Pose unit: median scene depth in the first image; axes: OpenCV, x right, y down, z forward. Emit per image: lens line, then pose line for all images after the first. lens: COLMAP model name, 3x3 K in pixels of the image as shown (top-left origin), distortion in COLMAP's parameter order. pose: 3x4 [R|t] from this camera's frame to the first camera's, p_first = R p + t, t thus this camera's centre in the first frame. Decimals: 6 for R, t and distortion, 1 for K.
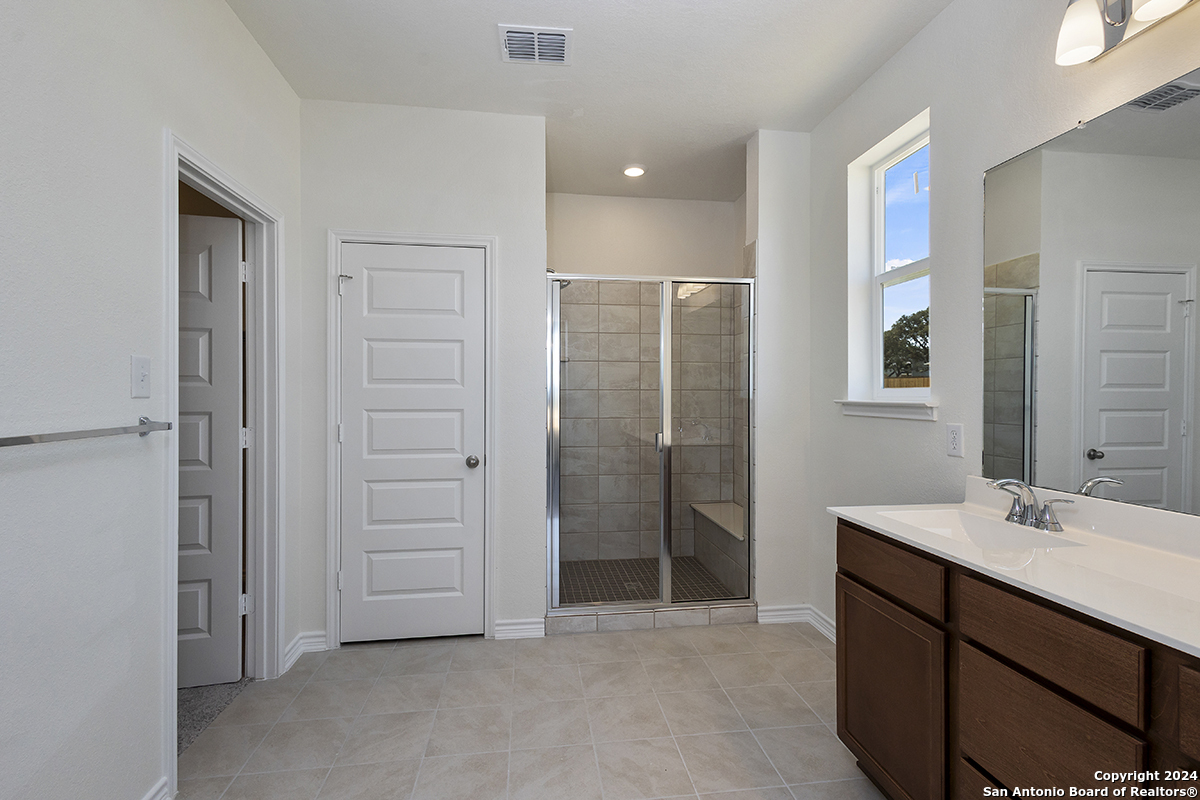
lens RADIAL K [[538.9, 0, 600.0], [0, 538.9, 400.0], [0, 0, 1]] dist [0.000406, -0.000022]
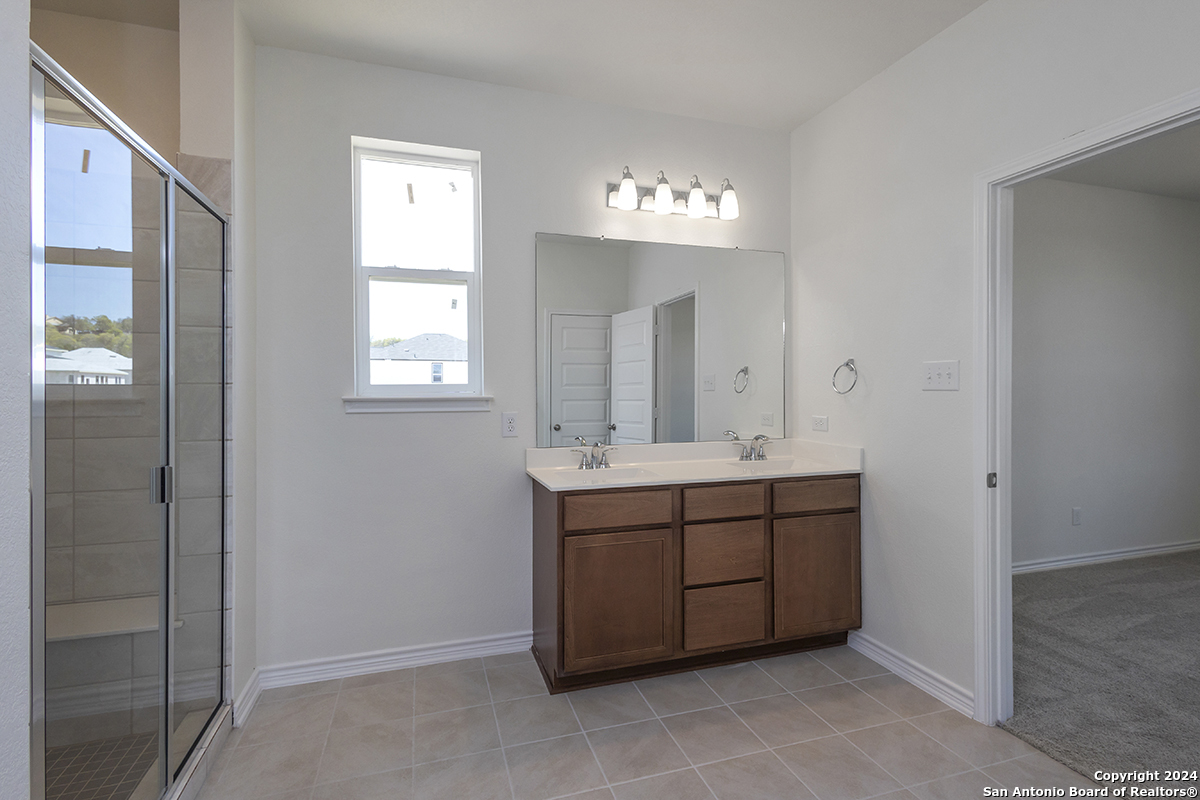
lens RADIAL K [[556.6, 0, 600.0], [0, 556.6, 400.0], [0, 0, 1]] dist [0.003005, 0.000160]
pose [[-0.170682, -0.013397, 0.985235, -0.722646], [0.009948, 0.999833, 0.015319, -0.005206], [-0.985276, 0.012416, -0.170520, 1.029512]]
